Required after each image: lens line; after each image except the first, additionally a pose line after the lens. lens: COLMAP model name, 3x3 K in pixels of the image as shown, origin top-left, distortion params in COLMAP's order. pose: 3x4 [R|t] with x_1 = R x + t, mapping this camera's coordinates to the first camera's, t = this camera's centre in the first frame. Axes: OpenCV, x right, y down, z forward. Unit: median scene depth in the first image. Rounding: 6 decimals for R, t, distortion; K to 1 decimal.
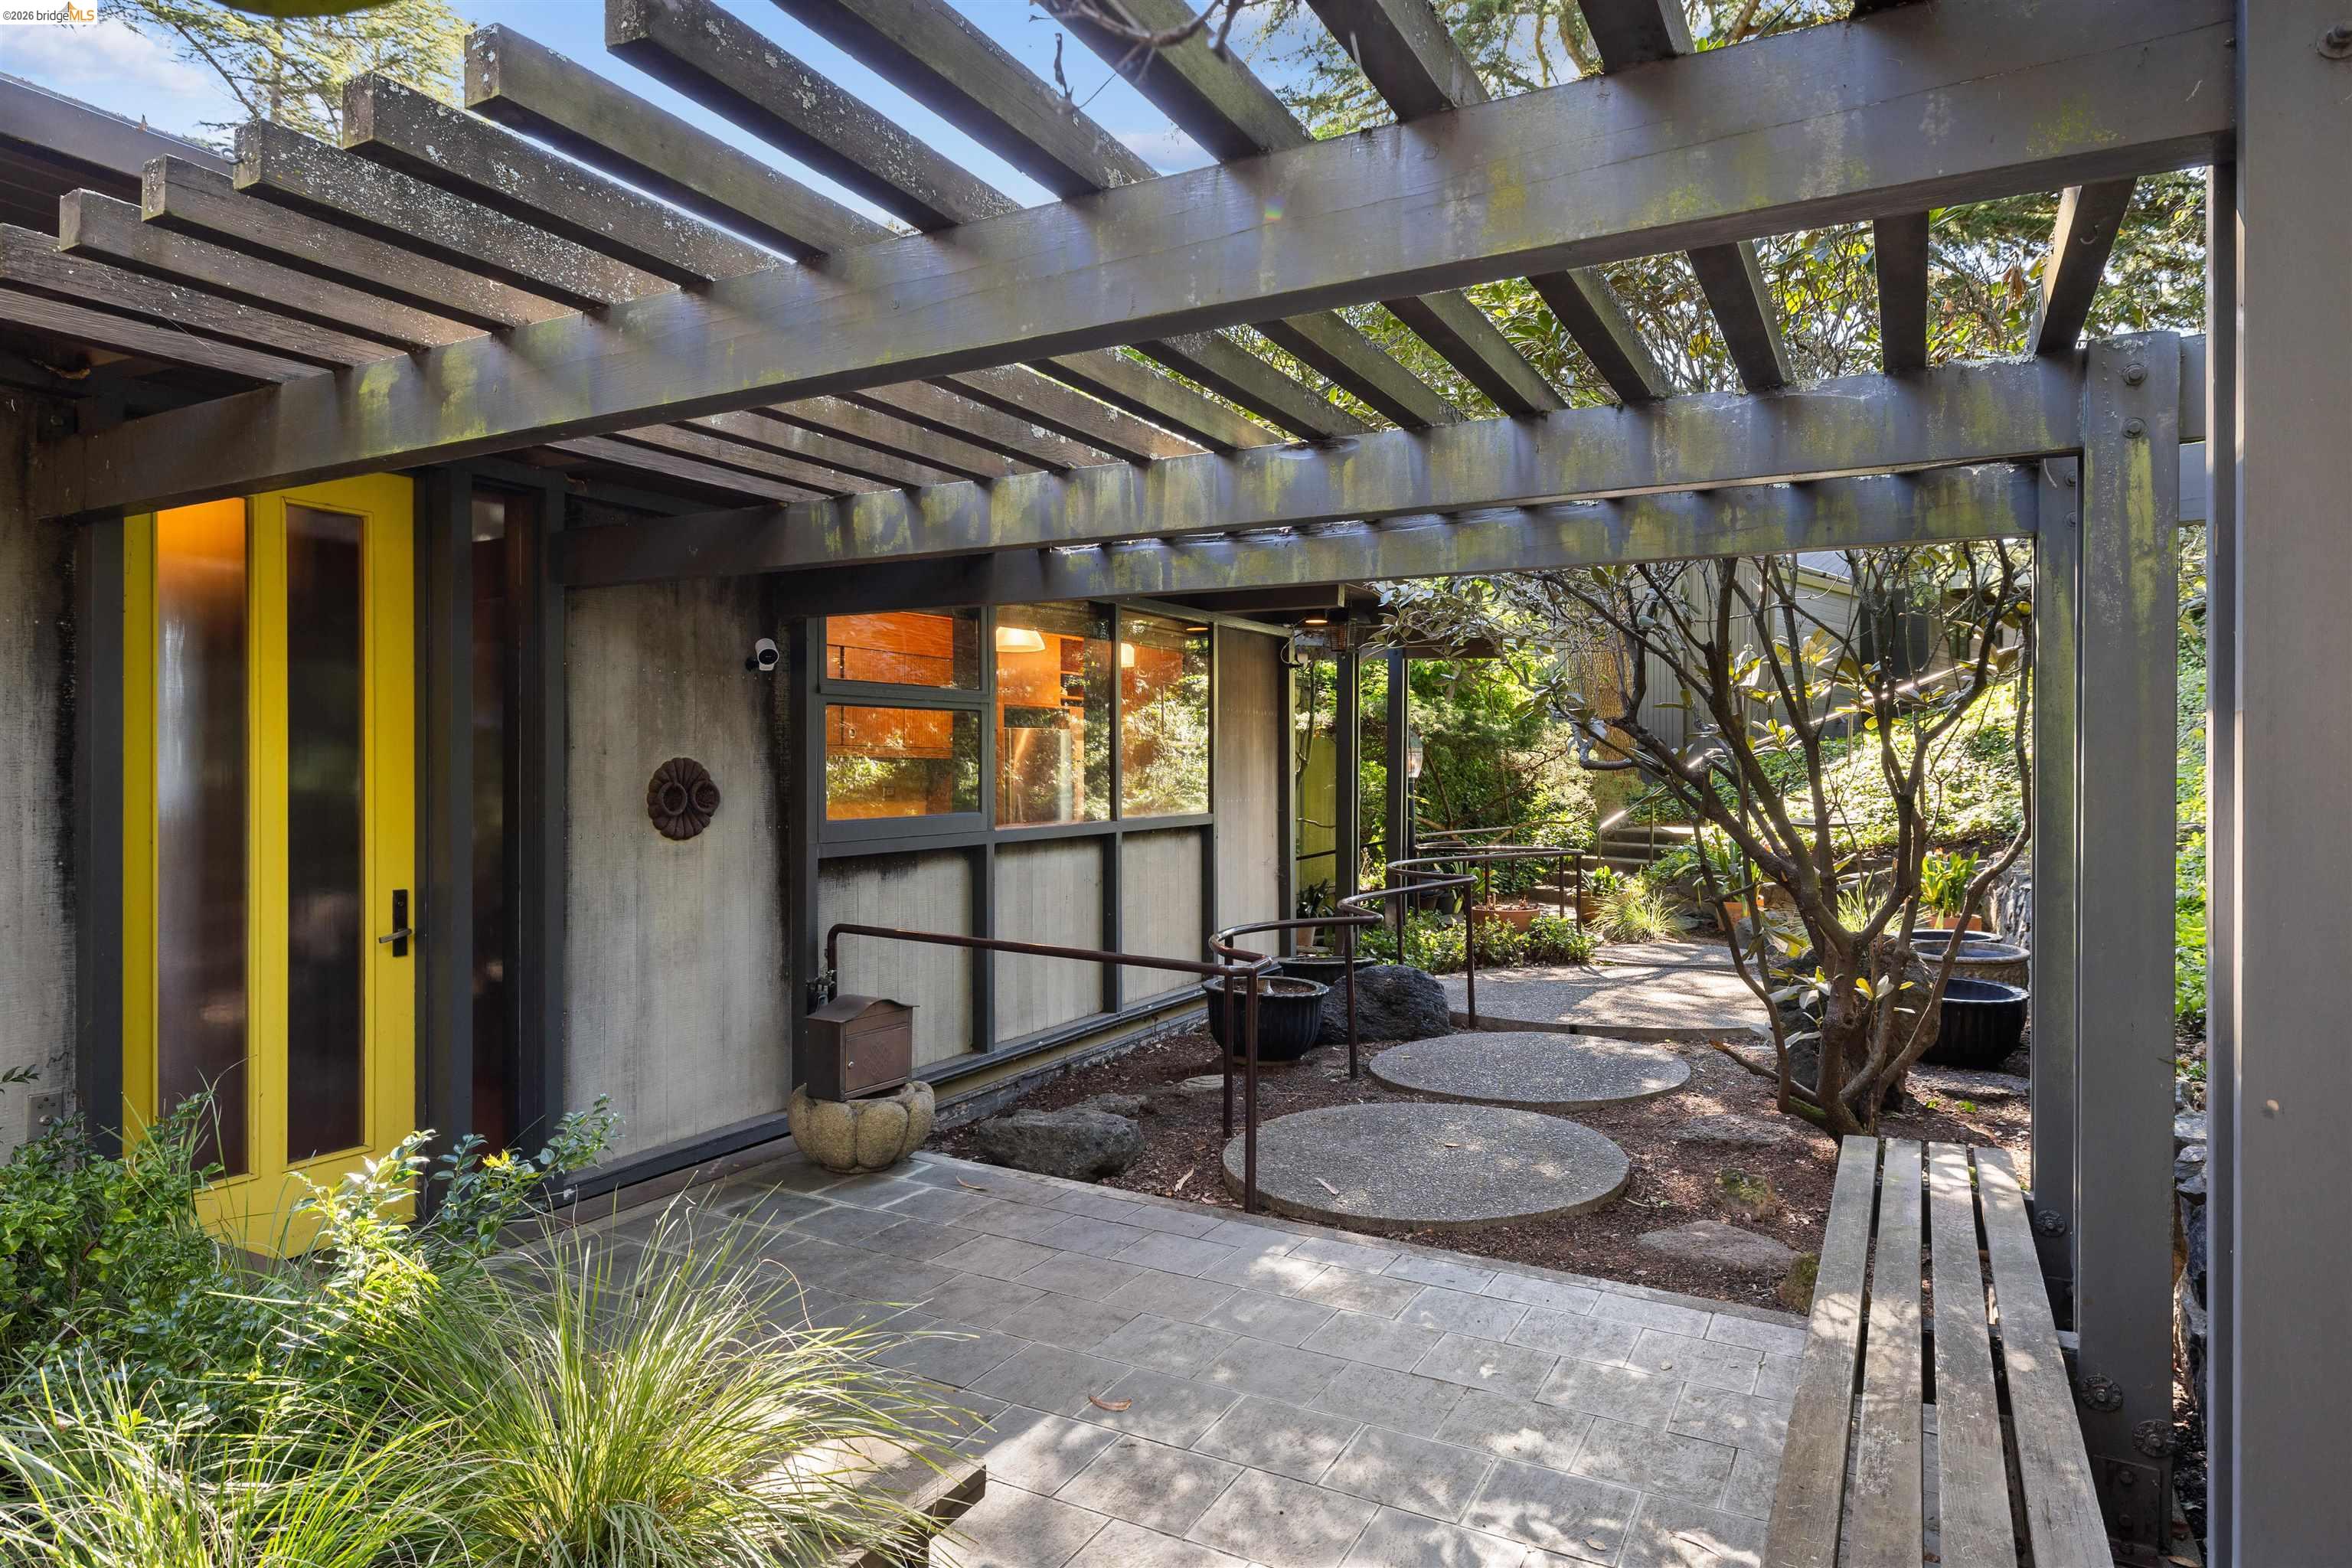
lens RADIAL K [[1337.2, 0, 1176.4], [0, 1337.2, 774.6], [0, 0, 1]] dist [-0.003883, -0.001038]
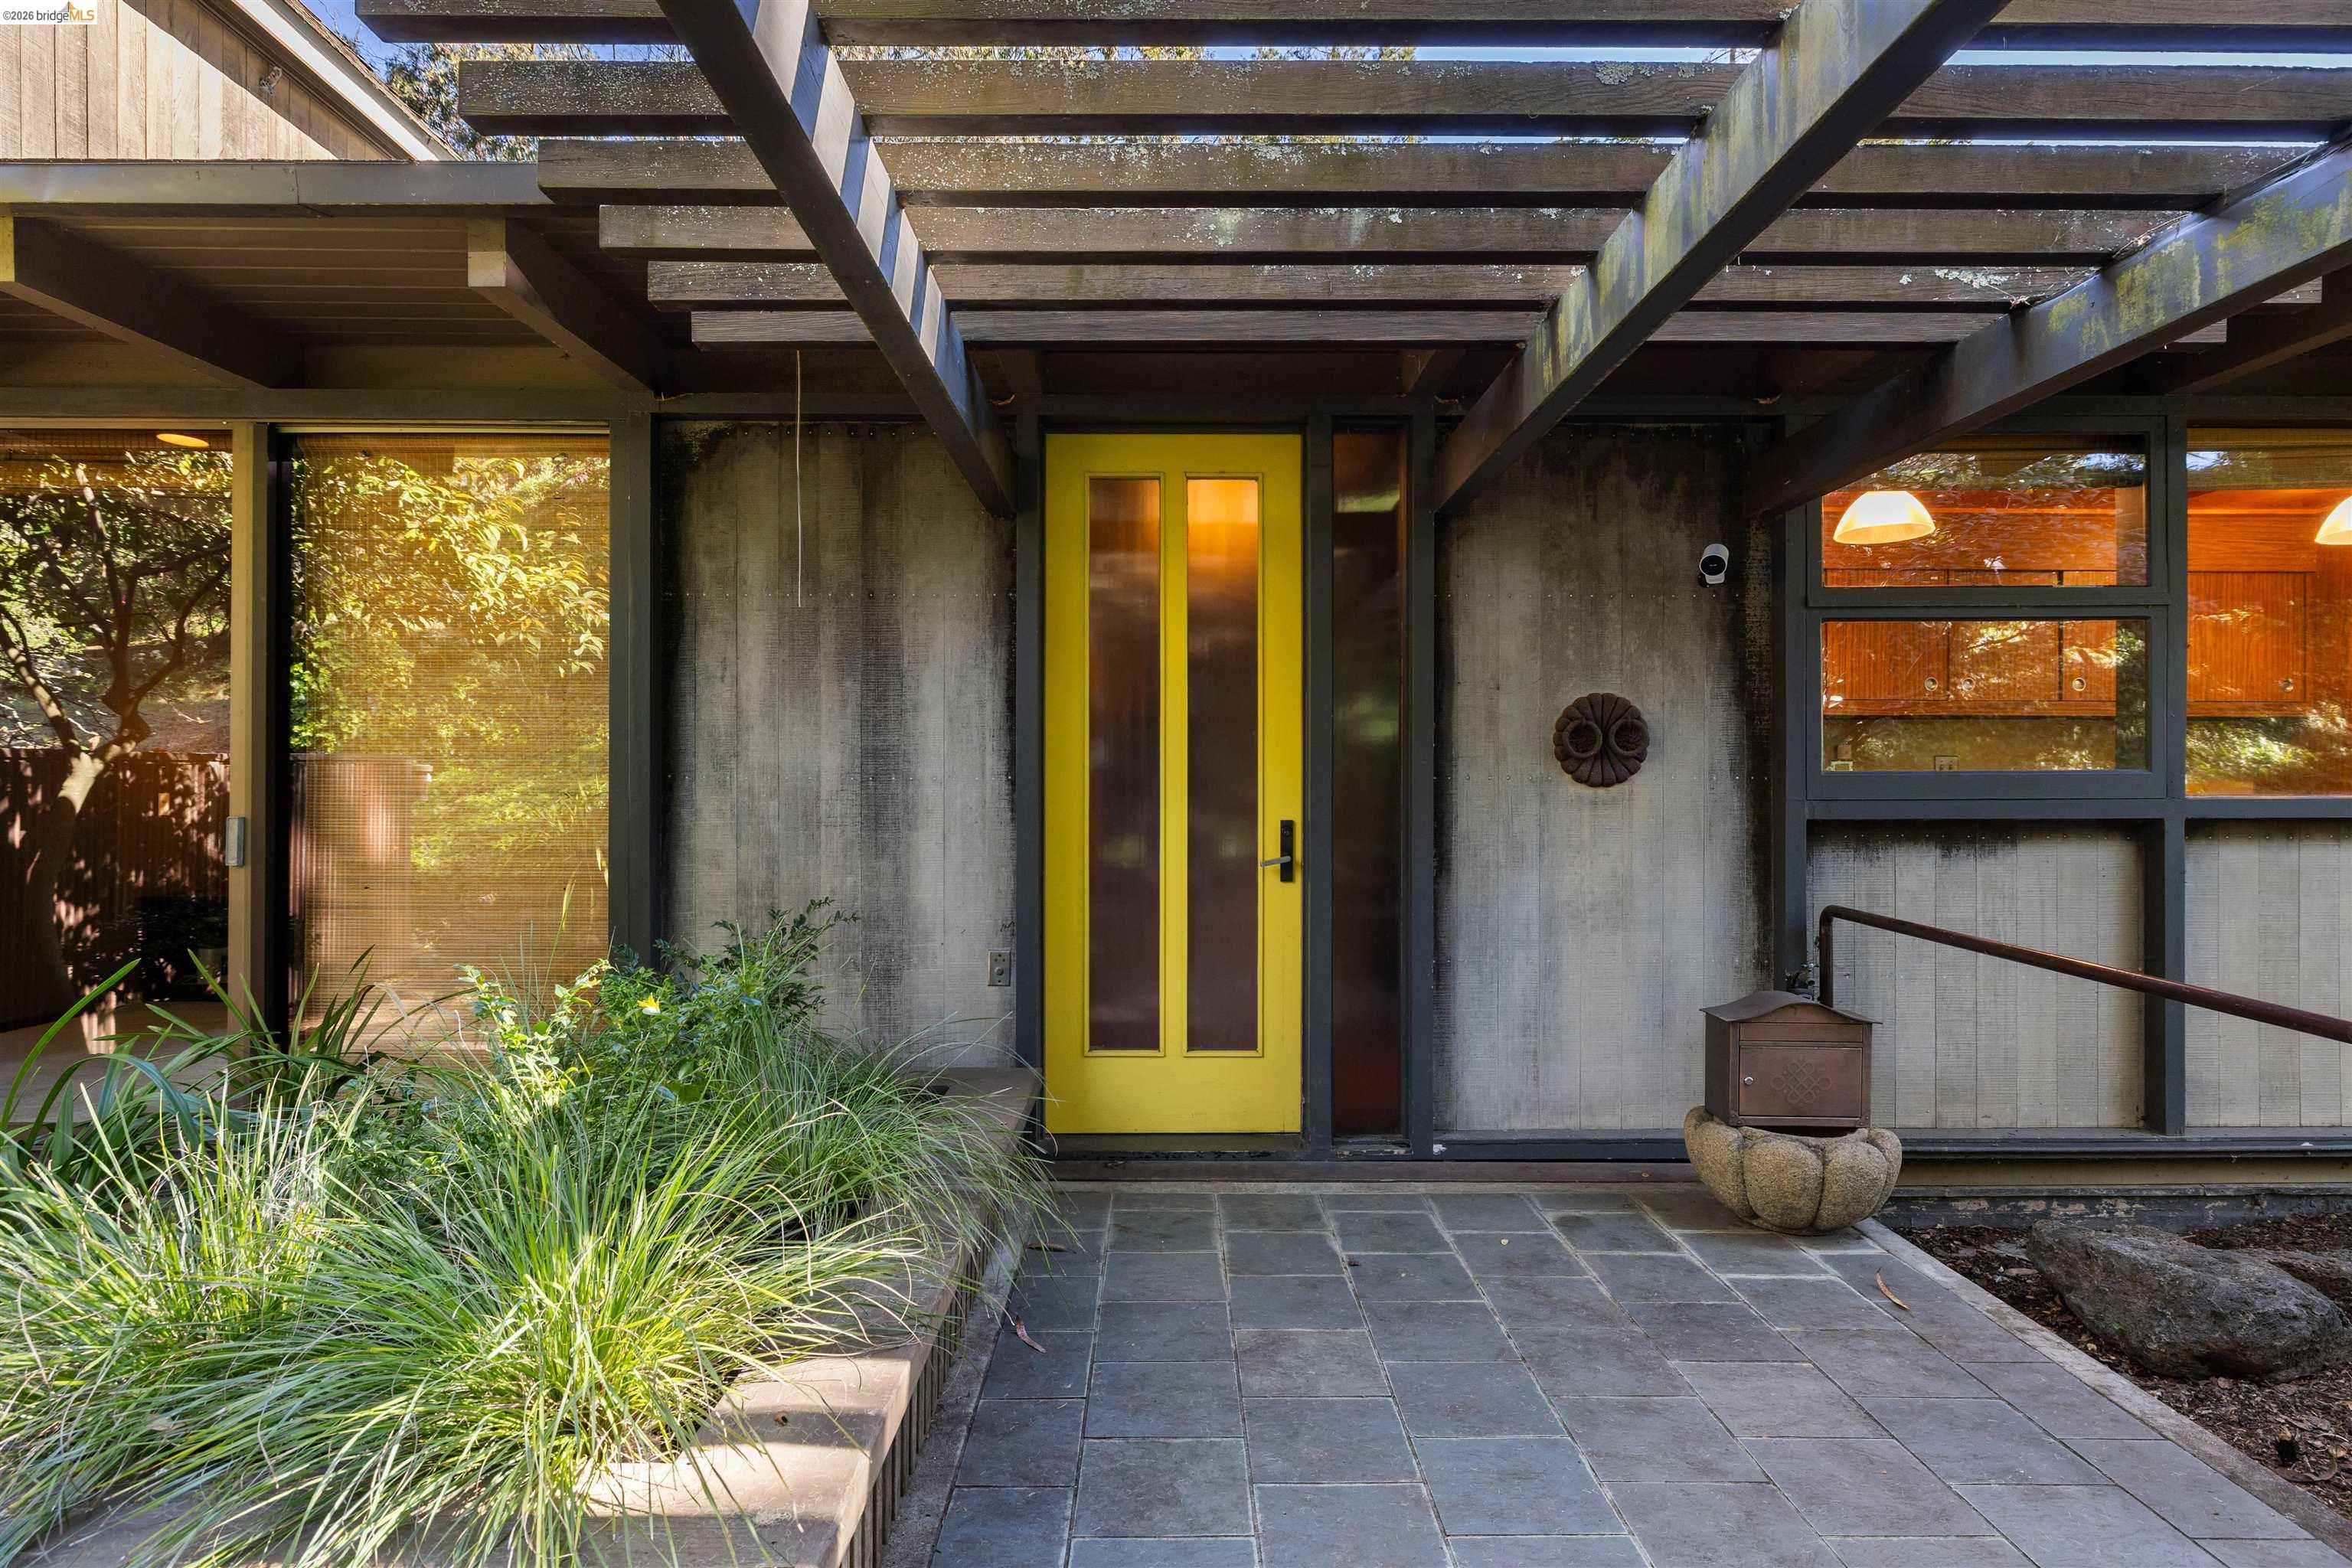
lens RADIAL K [[1236.3, 0, 1174.8], [0, 1236.3, 793.5], [0, 0, 1]] dist [-0.001740, -0.000038]
pose [[0.489678, 0.004099, -0.871894, 0.202111], [-0.003117, 0.999991, 0.002951, 0.052388], [0.871898, 0.001273, 0.489686, 0.366837]]
